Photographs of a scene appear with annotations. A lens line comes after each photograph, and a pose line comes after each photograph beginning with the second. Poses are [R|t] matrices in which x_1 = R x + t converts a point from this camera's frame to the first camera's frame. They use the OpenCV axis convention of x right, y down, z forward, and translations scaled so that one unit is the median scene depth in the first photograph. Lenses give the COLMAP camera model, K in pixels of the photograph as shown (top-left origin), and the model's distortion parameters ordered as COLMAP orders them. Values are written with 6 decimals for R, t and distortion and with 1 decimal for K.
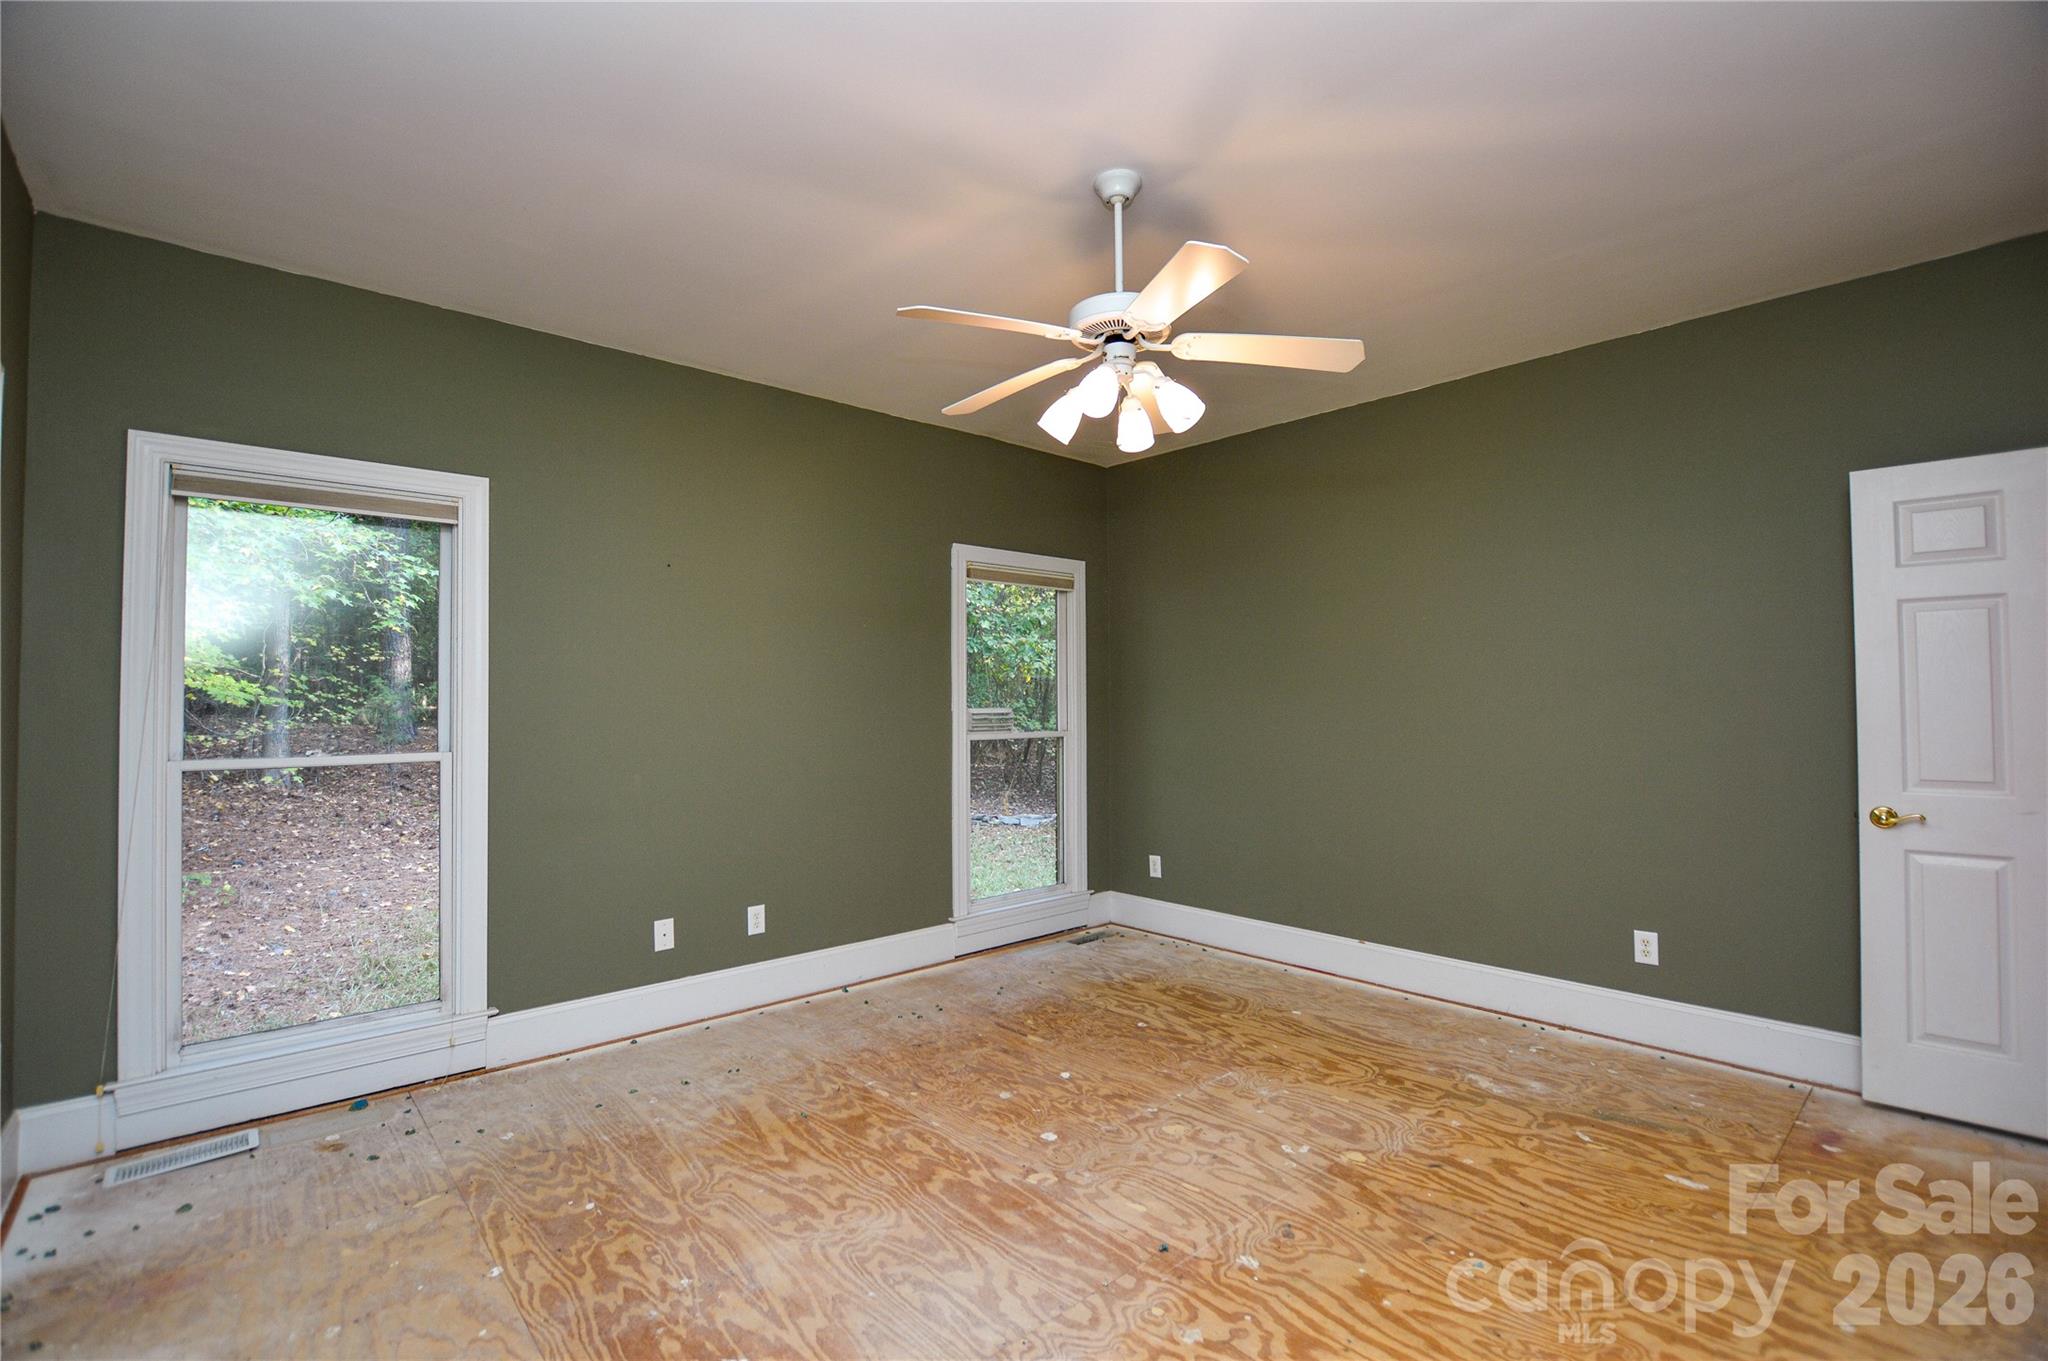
lens RADIAL K [[892.0, 0, 943.2], [0, 892.0, 678.6], [0, 0, 1]] dist [-0.027311, 0.000117]
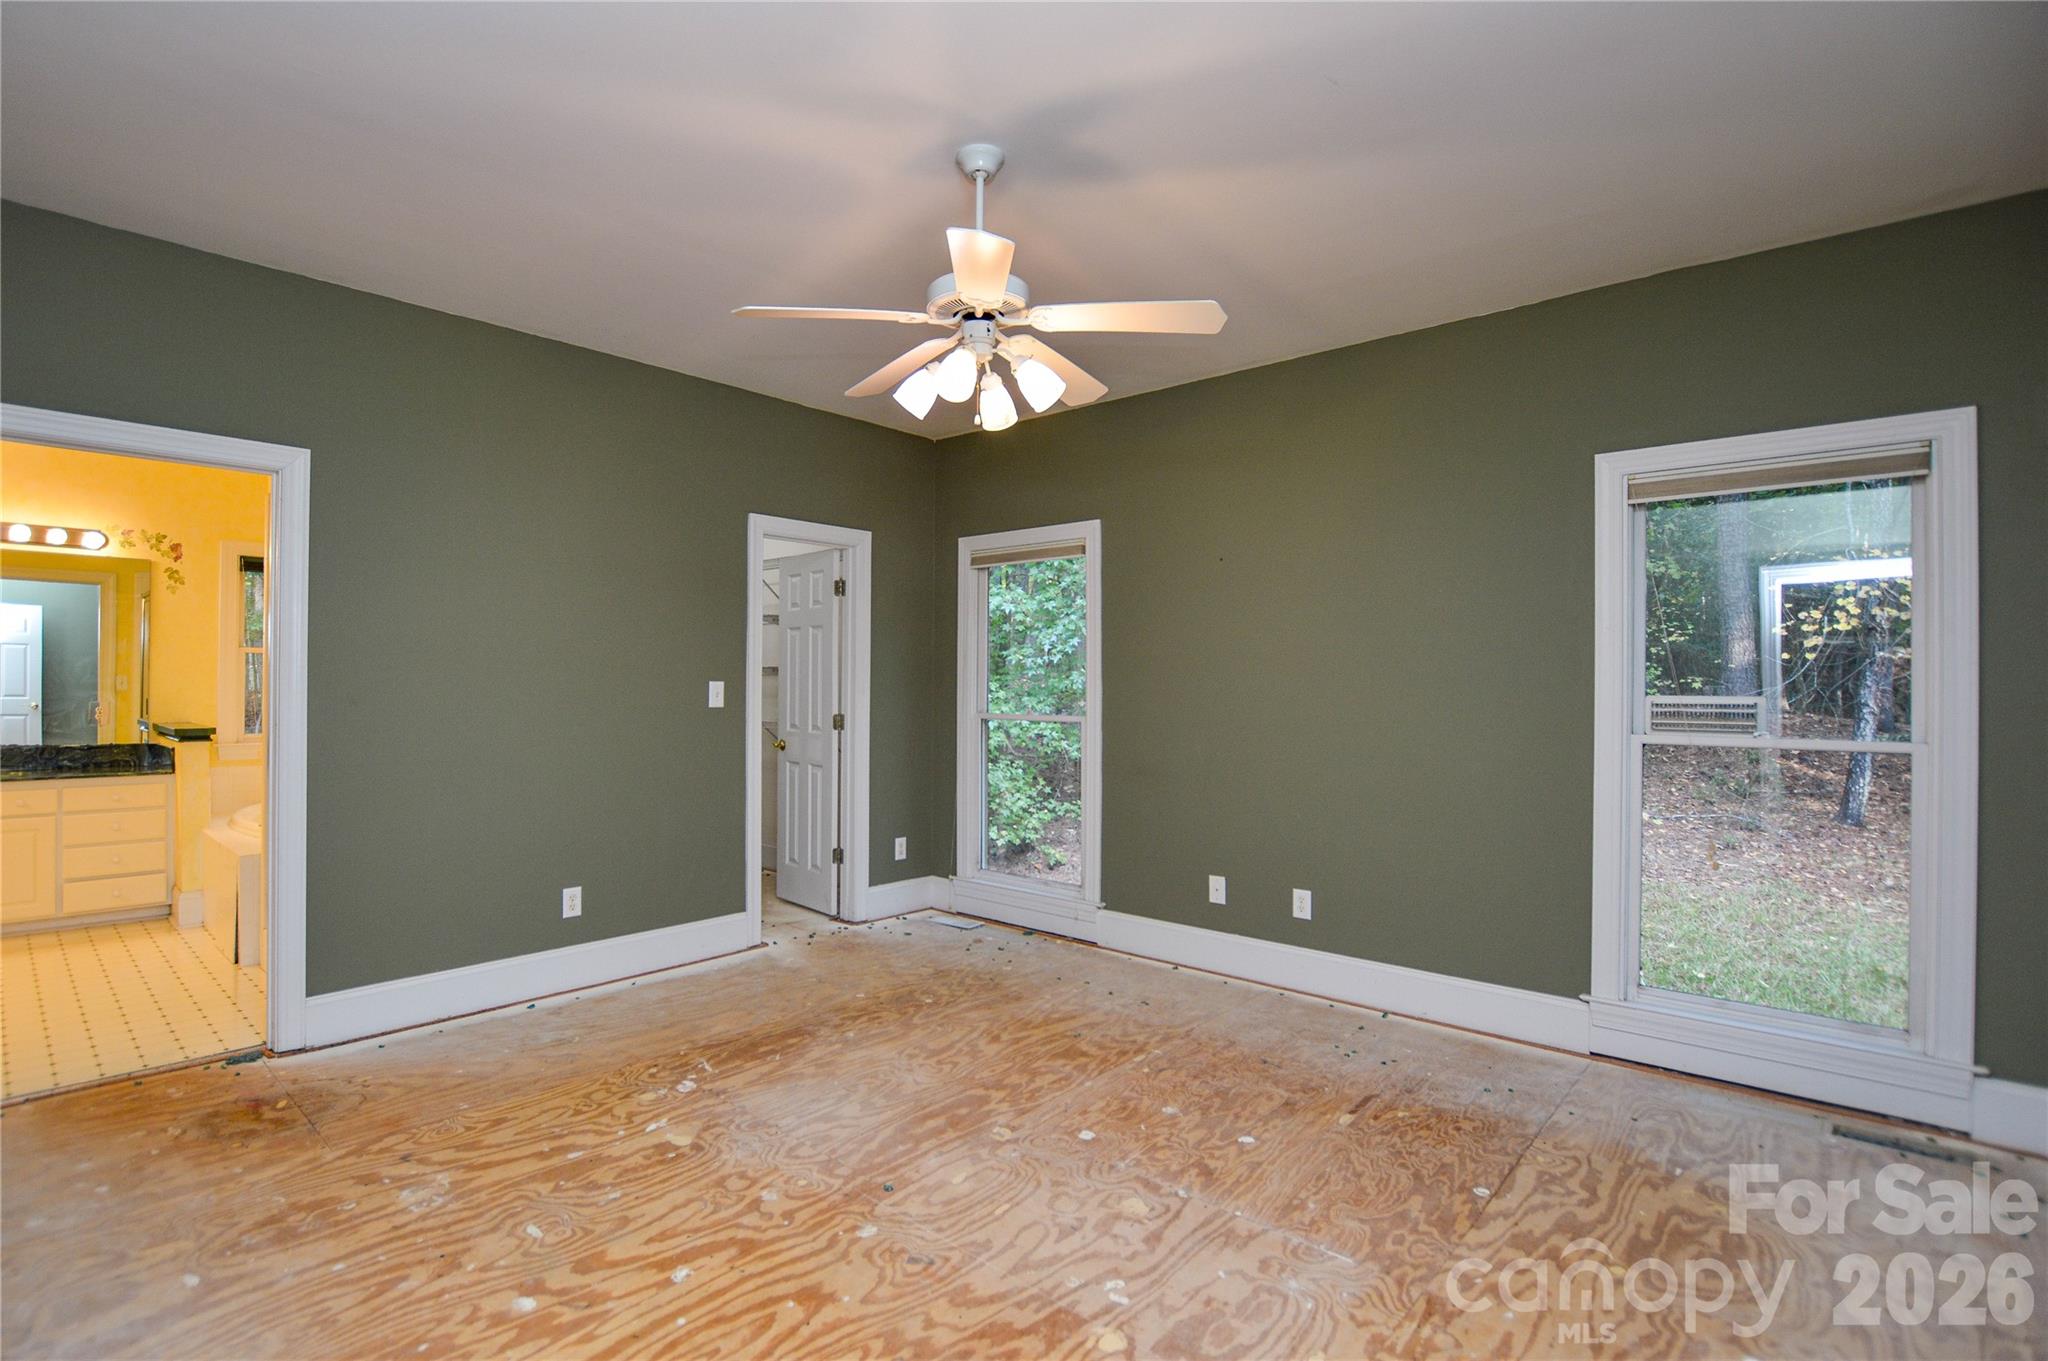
lens RADIAL K [[924.5, 0, 1008.1], [0, 924.5, 676.0], [0, 0, 1]] dist [-0.026316, -0.000026]
pose [[0.179848, -0.000729, -0.983694, 1.134247], [0.017143, 0.999850, 0.002393, 0.022010], [0.983545, -0.017293, 0.179834, 0.789704]]
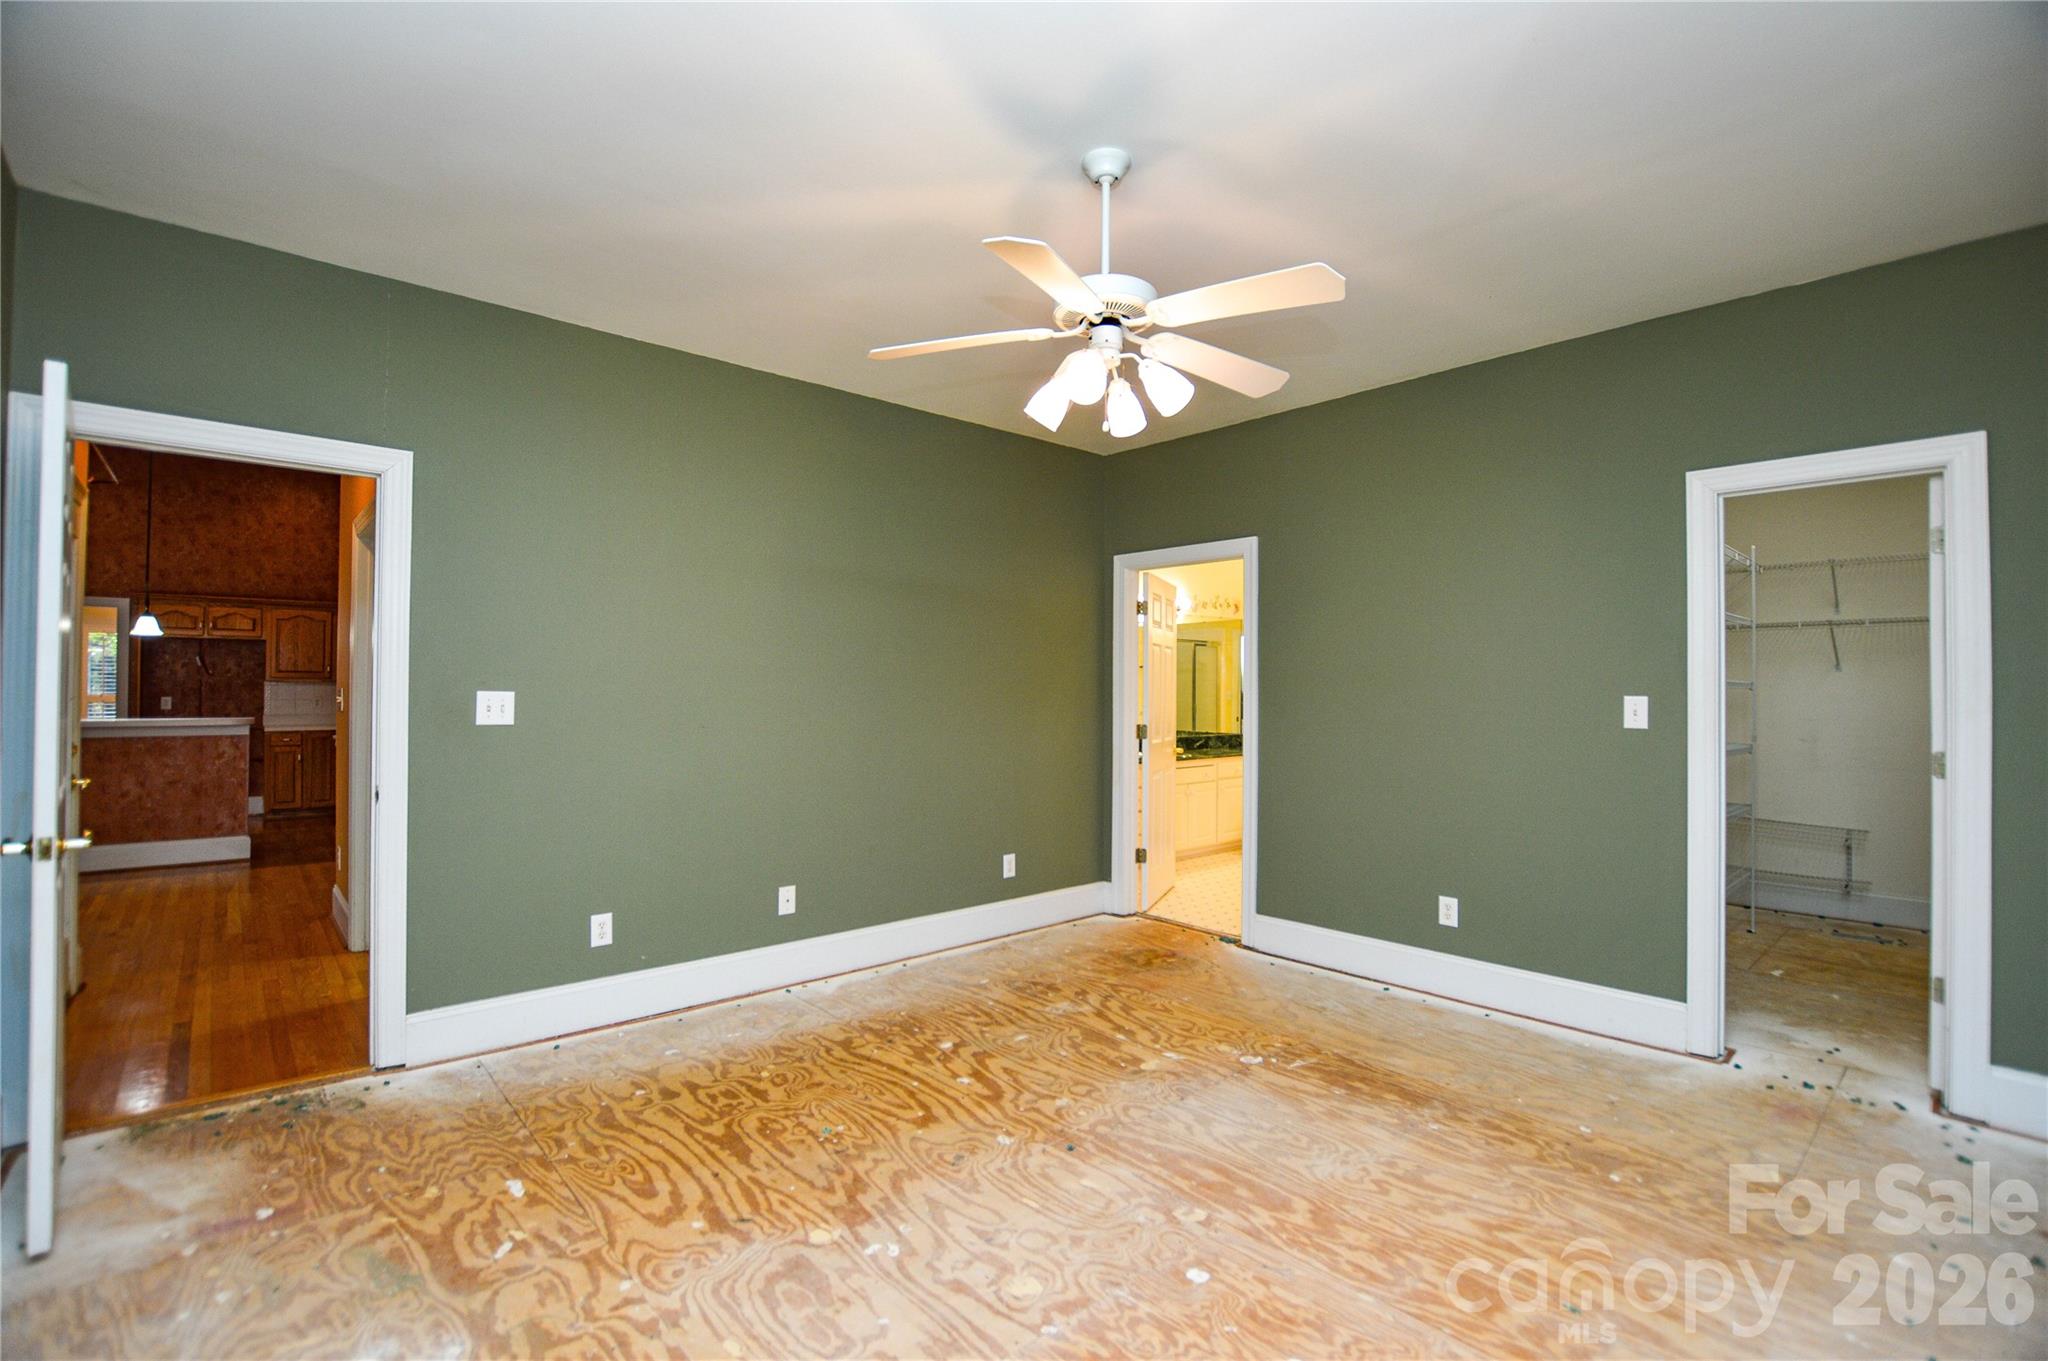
lens RADIAL K [[913.5, 0, 1021.3], [0, 913.5, 679.6], [0, 0, 1]] dist [-0.032388, -0.000065]
pose [[-0.996575, -0.001806, -0.082673, 0.346339], [0.001537, 0.999184, -0.040354, 0.055773], [0.082678, -0.040342, -0.995759, 1.847911]]
